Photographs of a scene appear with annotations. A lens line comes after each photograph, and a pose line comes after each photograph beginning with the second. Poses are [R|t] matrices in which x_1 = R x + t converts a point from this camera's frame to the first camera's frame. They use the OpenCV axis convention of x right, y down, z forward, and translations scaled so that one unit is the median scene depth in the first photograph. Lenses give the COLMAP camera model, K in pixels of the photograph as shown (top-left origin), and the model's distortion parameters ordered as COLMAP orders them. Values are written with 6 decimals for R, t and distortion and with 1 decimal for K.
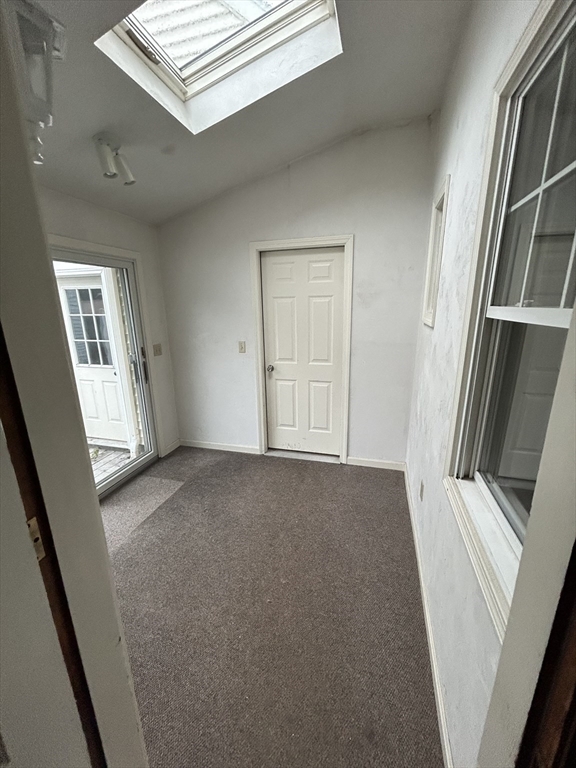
lens RADIAL K [[309.5, 0, 288.4], [0, 309.5, 385.2], [0, 0, 1]] dist [0.003447, -0.001120]
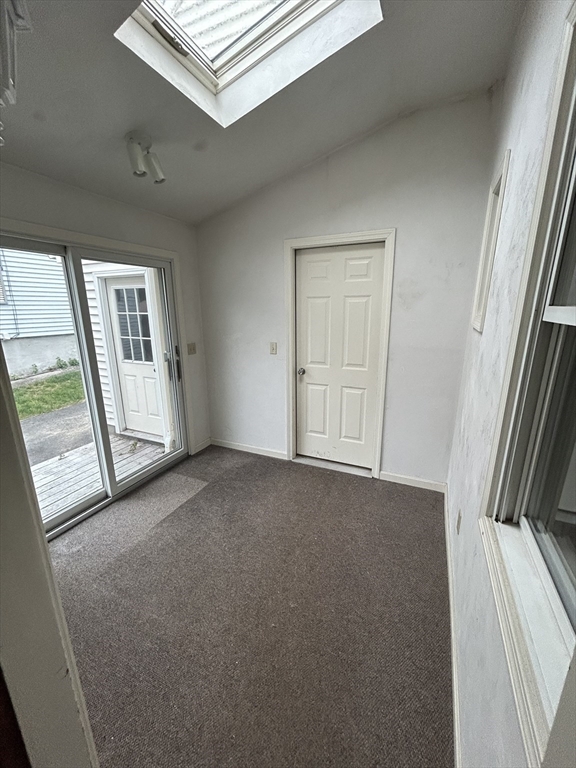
lens RADIAL K [[309.5, 0, 288.4], [0, 309.5, 384.9], [0, 0, 1]] dist [0.003447, -0.001120]
pose [[0.987879, 0.046836, -0.147994, 0.073289], [-0.047600, 0.998865, -0.001623, -0.015755], [0.147750, 0.008648, 0.988987, 0.079608]]
